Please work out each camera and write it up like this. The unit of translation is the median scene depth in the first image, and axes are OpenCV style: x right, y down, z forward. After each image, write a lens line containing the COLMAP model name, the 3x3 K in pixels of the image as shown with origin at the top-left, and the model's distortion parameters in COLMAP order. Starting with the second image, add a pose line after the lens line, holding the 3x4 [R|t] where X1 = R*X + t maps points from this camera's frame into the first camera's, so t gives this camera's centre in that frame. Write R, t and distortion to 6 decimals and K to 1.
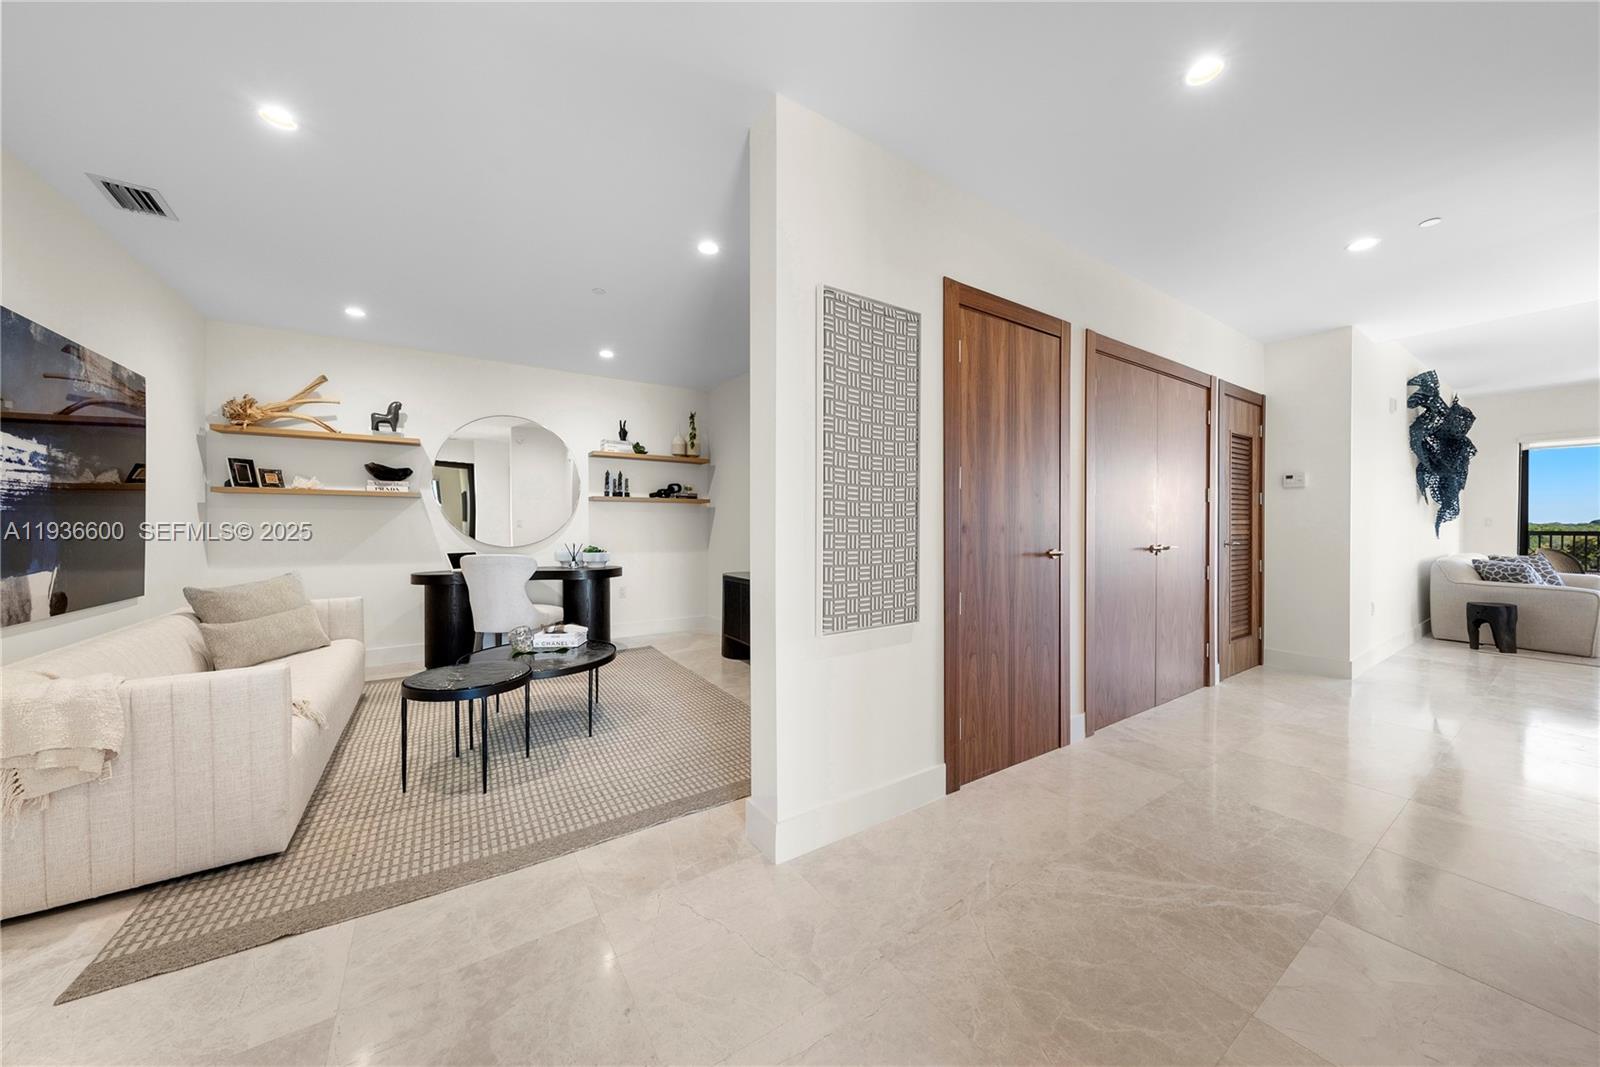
lens RADIAL K [[543.5, 0, 804.6], [0, 543.5, 527.4], [0, 0, 1]] dist [-0.001795, -0.000161]
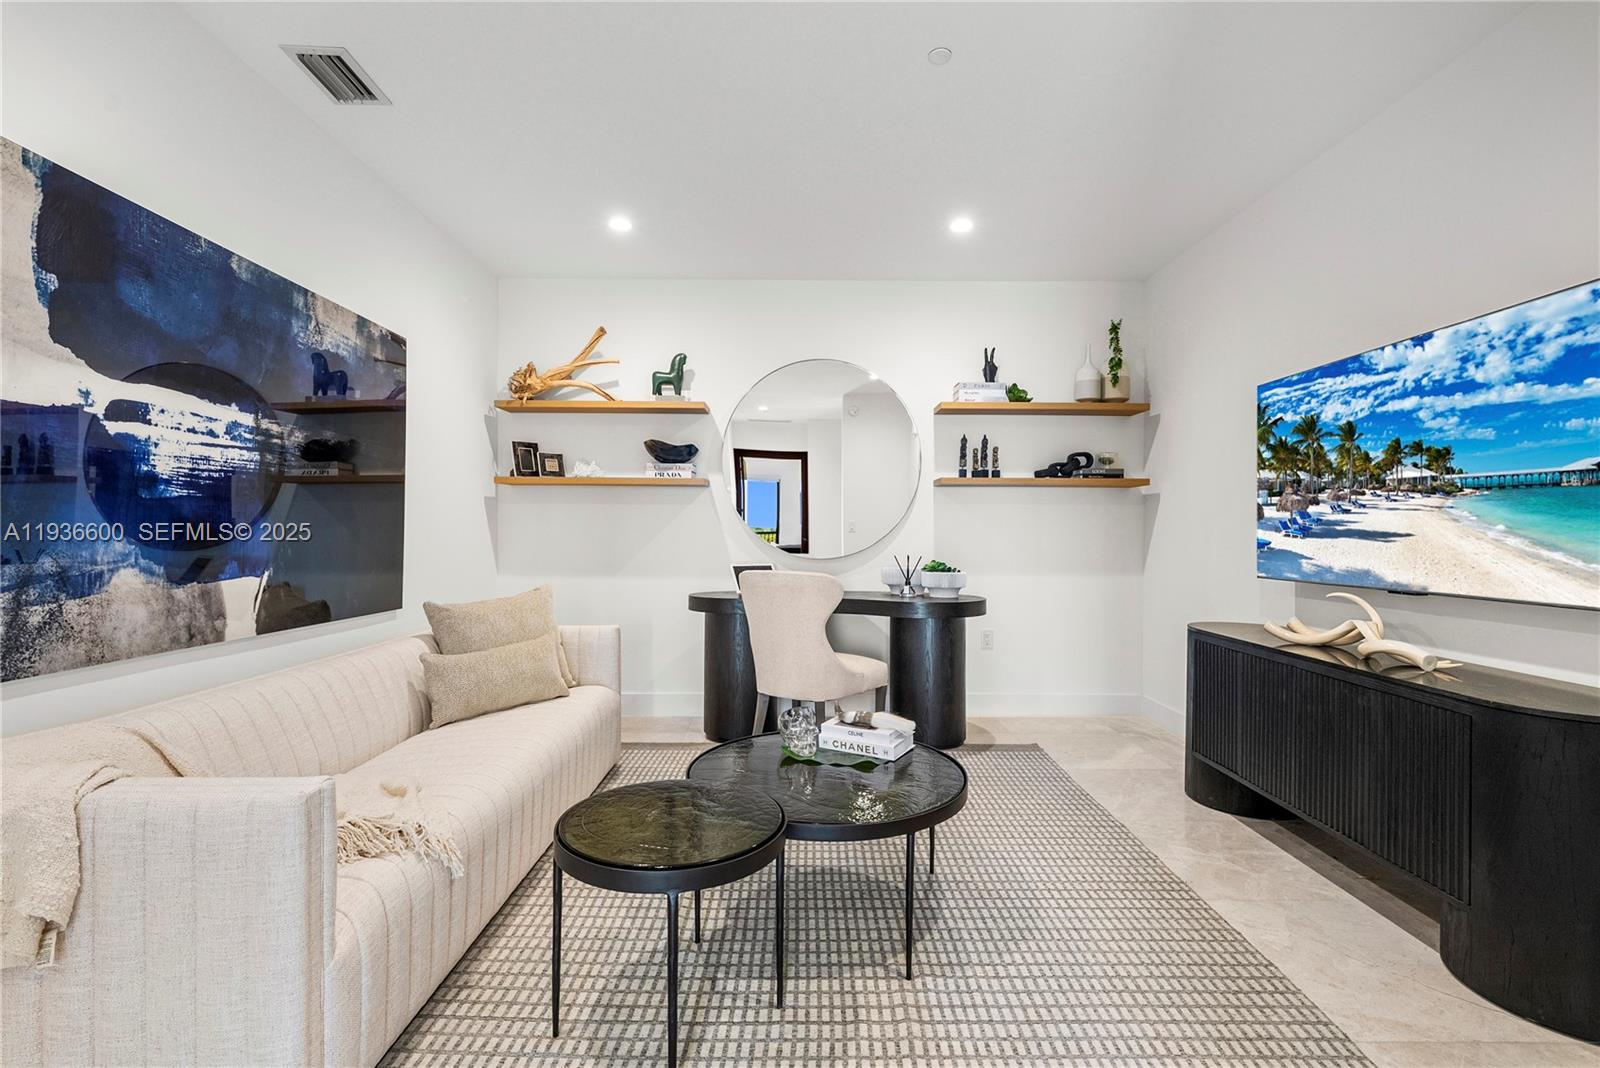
lens RADIAL K [[715.6, 0, 803.4], [0, 715.6, 527.8], [0, 0, 1]] dist [-0.005038, 0.000224]
pose [[0.833951, 0.000402, -0.551838, -0.095879], [-0.007242, 0.999922, -0.010217, 0.008481], [0.551791, 0.012516, 0.833889, 0.312739]]
